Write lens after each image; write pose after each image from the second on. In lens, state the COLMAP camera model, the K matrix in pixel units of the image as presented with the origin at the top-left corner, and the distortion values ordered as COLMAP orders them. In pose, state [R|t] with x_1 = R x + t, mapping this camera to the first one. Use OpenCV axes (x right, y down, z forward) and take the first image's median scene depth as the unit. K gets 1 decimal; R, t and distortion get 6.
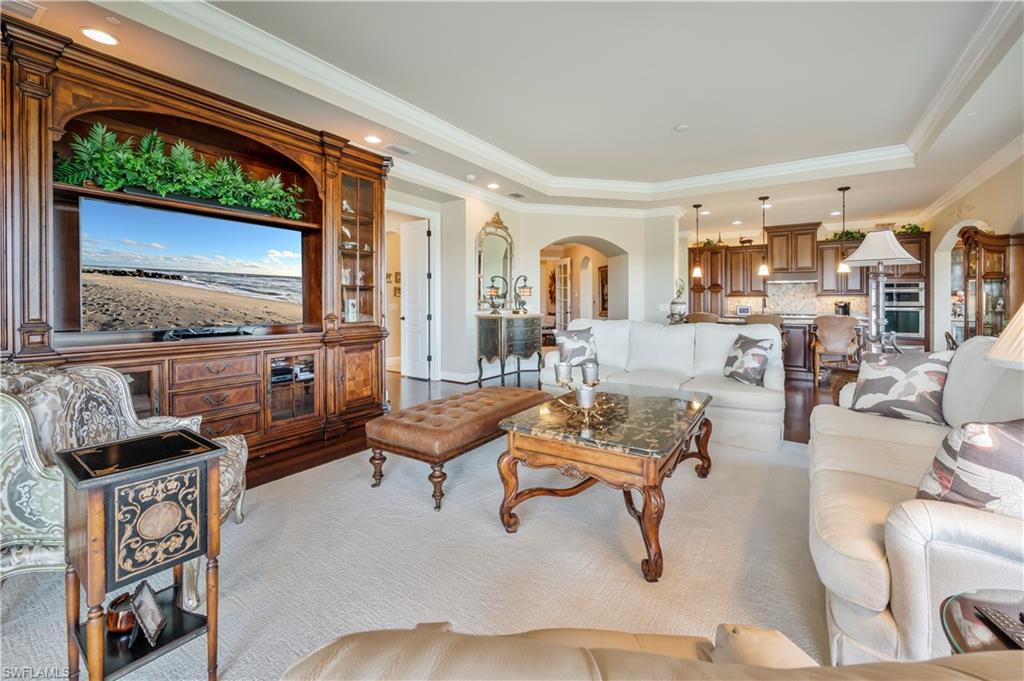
lens RADIAL K [[425.5, 0, 530.1], [0, 425.5, 303.0], [0, 0, 1]] dist [0.000140, 0.001083]
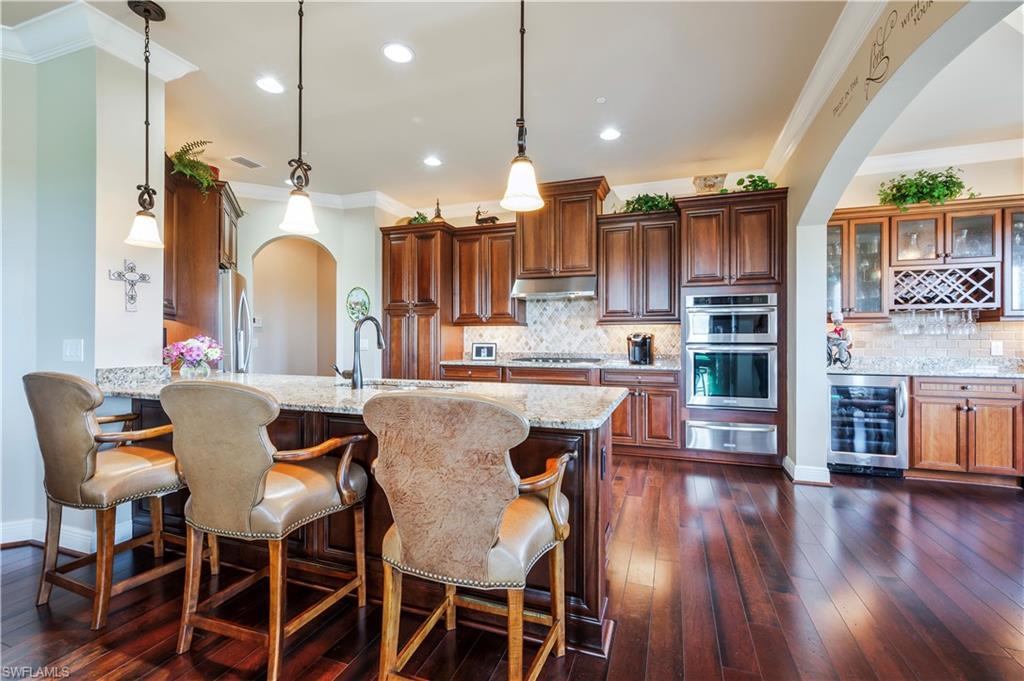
lens RADIAL K [[460.1, 0, 497.2], [0, 460.1, 337.2], [0, 0, 1]] dist [-0.008955, 0.000002]
pose [[0.978437, 0.001105, 0.206544, 0.444674], [-0.000235, 0.999991, -0.004235, 0.002785], [-0.206547, 0.004095, 0.978428, 0.487742]]
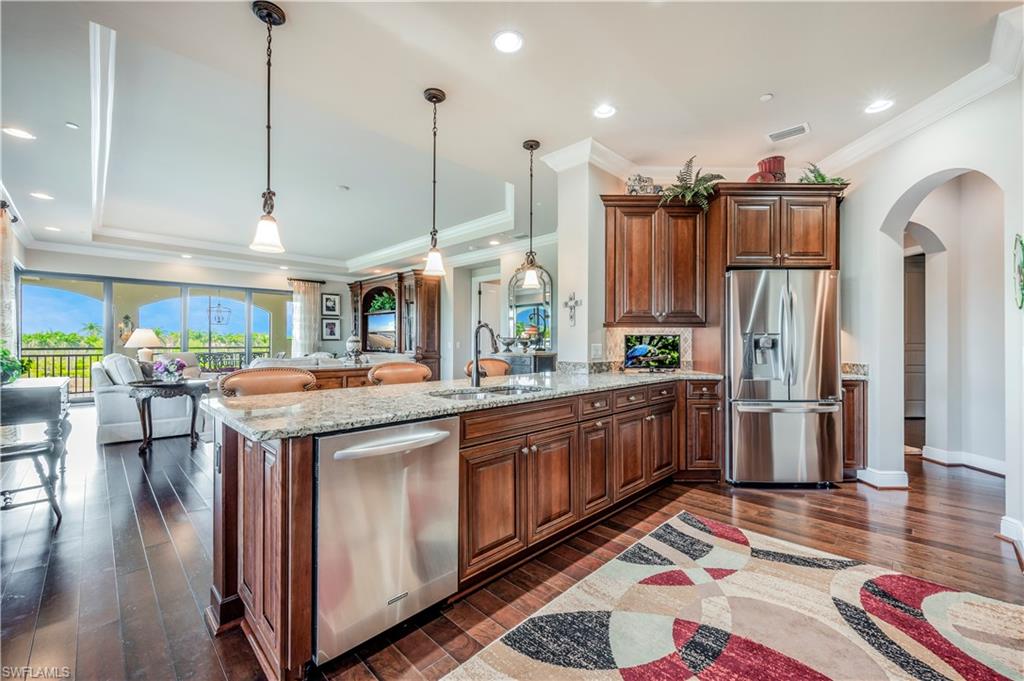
lens RADIAL K [[425.5, 0, 514.0], [0, 425.5, 342.4], [0, 0, 1]] dist [0.000140, 0.001083]
pose [[-0.210932, 0.010437, -0.977445, 0.717989], [-0.001139, 0.999940, 0.010923, -0.003485], [0.977500, 0.003418, -0.210907, 0.876649]]
